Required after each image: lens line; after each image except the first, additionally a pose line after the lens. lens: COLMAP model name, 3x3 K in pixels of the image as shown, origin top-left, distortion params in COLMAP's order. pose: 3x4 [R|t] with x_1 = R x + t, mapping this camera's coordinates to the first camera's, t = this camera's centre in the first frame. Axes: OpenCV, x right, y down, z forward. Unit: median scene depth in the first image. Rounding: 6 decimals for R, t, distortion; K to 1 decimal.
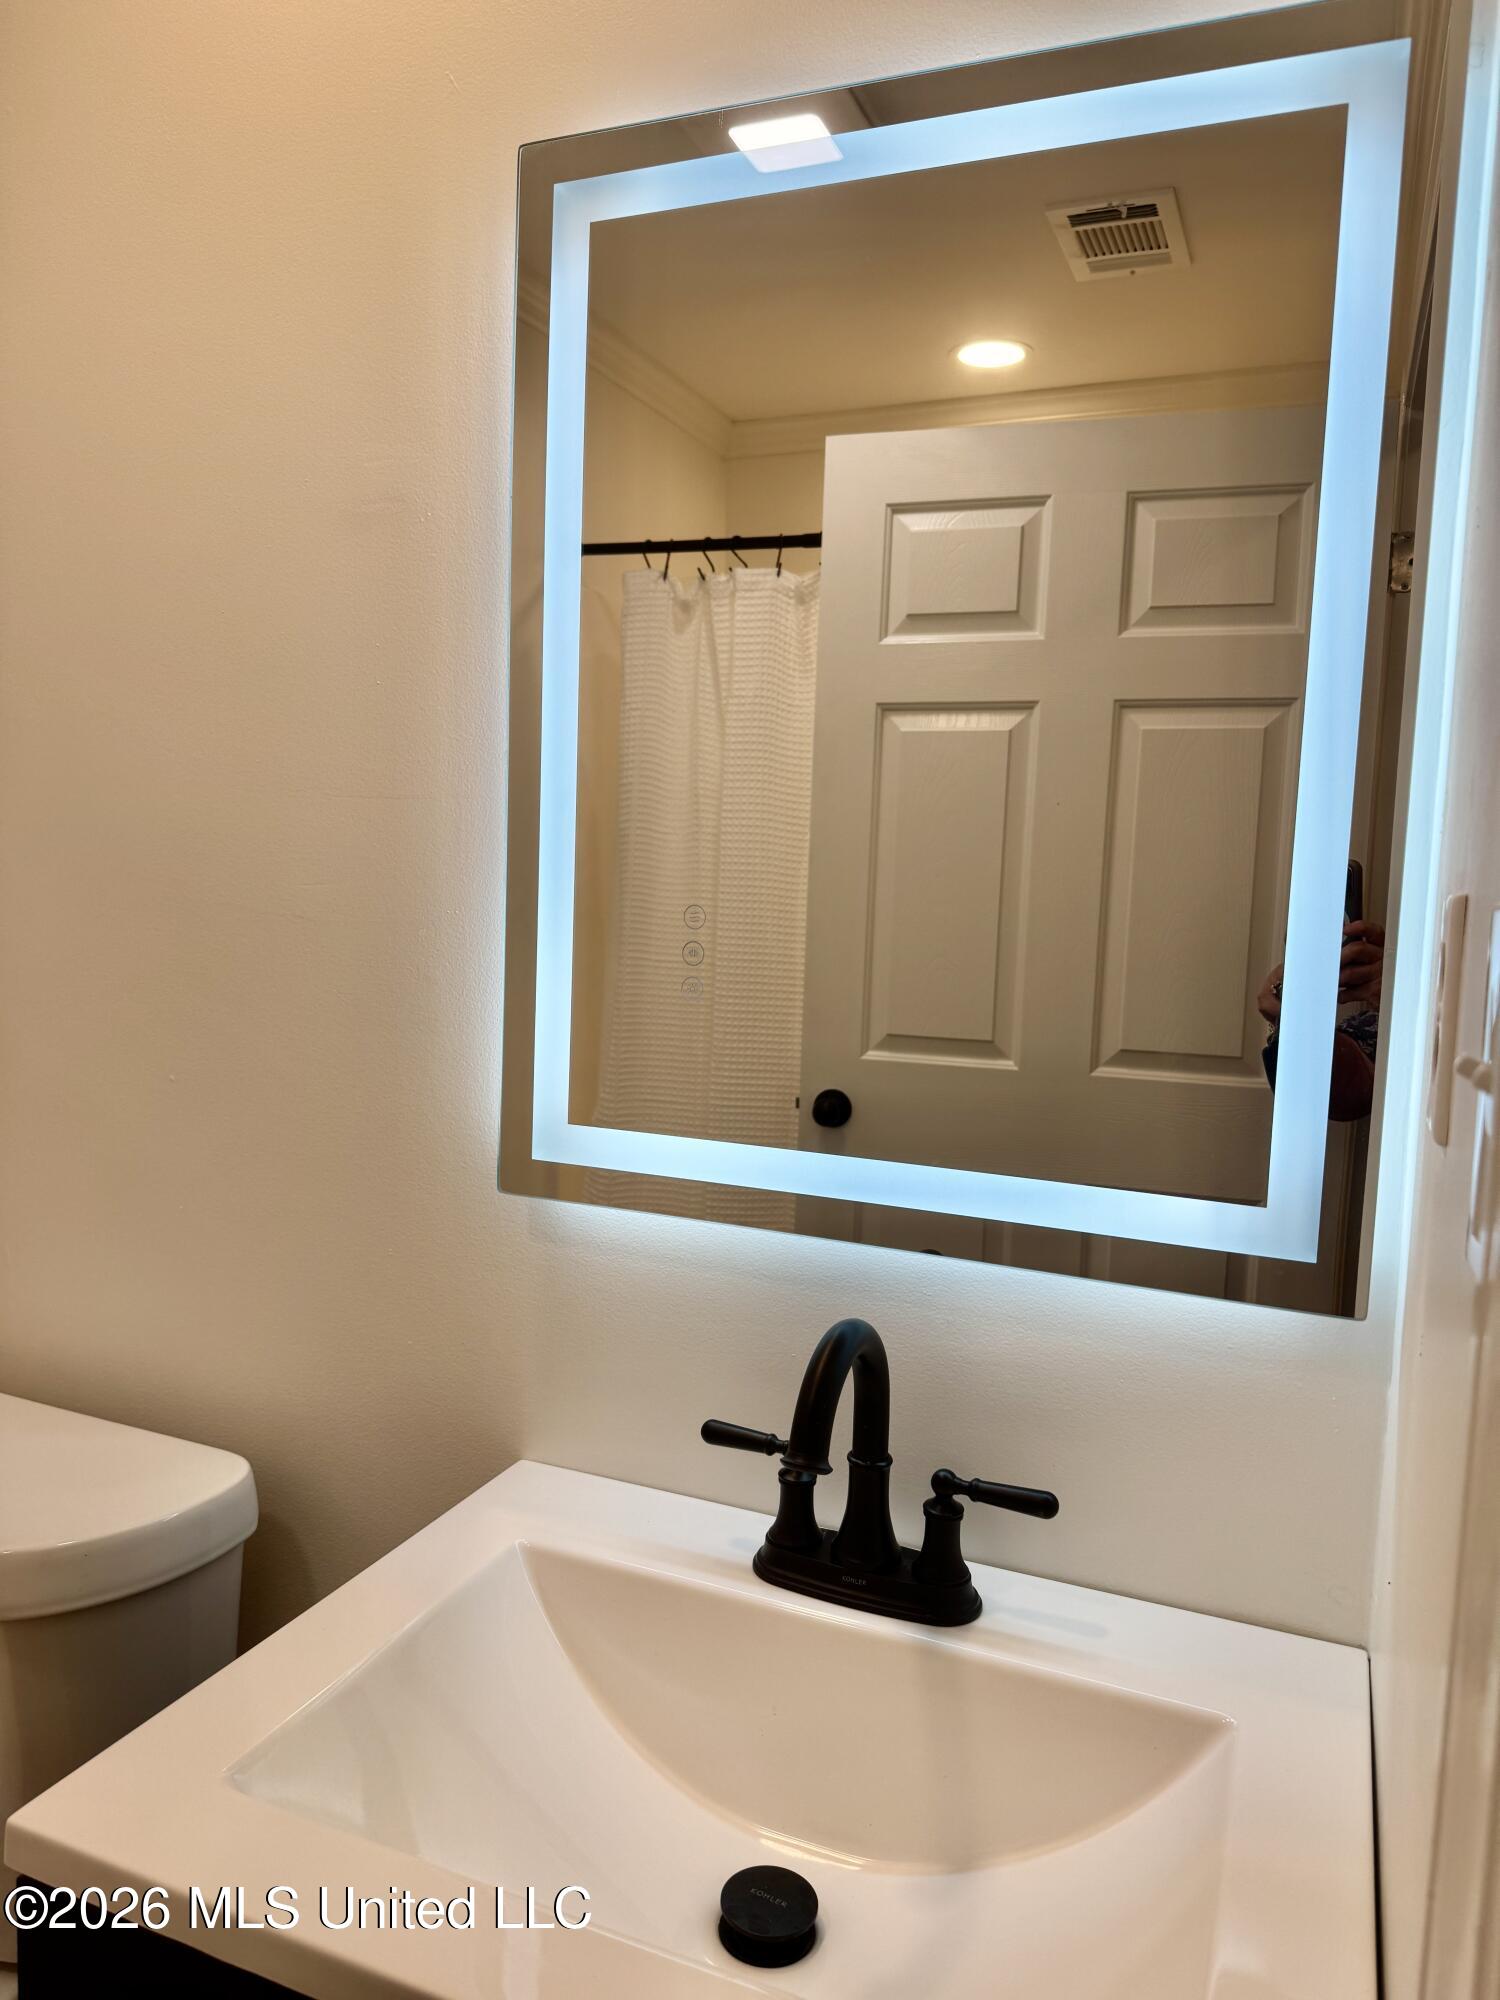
lens RADIAL K [[1419.2, 0, 758.2], [0, 1419.2, 1024.8], [0, 0, 1]] dist [0.008978, -0.013328]
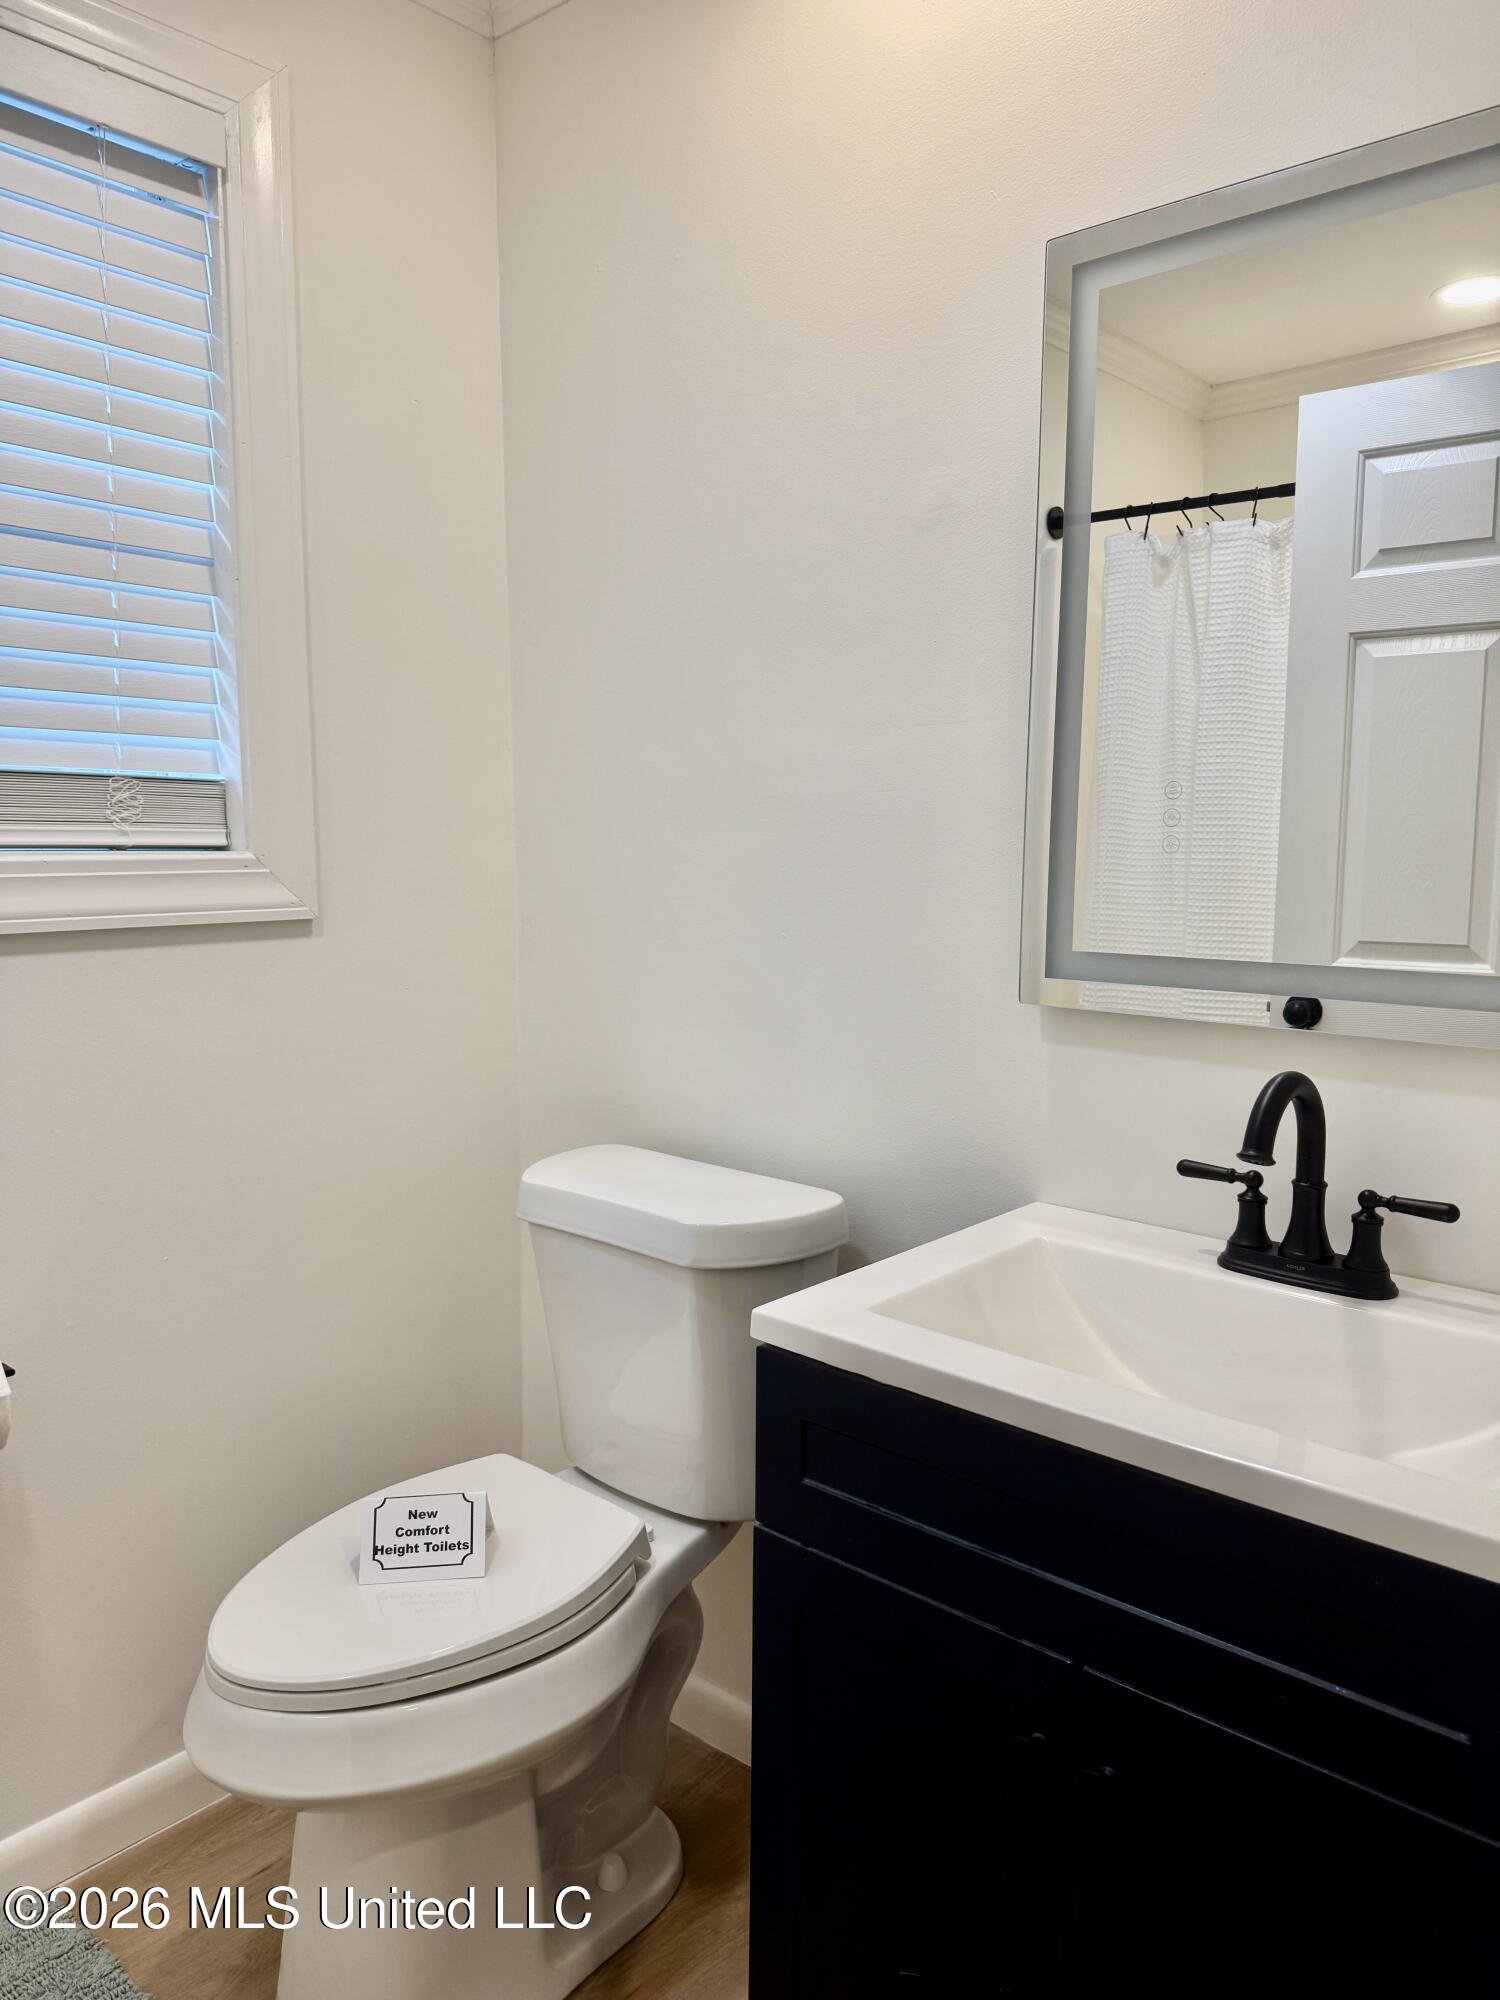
lens RADIAL K [[1419.2, 0, 707.8], [0, 1419.2, 970.0], [0, 0, 1]] dist [0.008978, -0.013328]
pose [[0.936915, 0.007264, -0.349481, 0.005671], [-0.013008, 0.999816, -0.014090, 0.051552], [0.349315, 0.017747, 0.936837, -0.181540]]
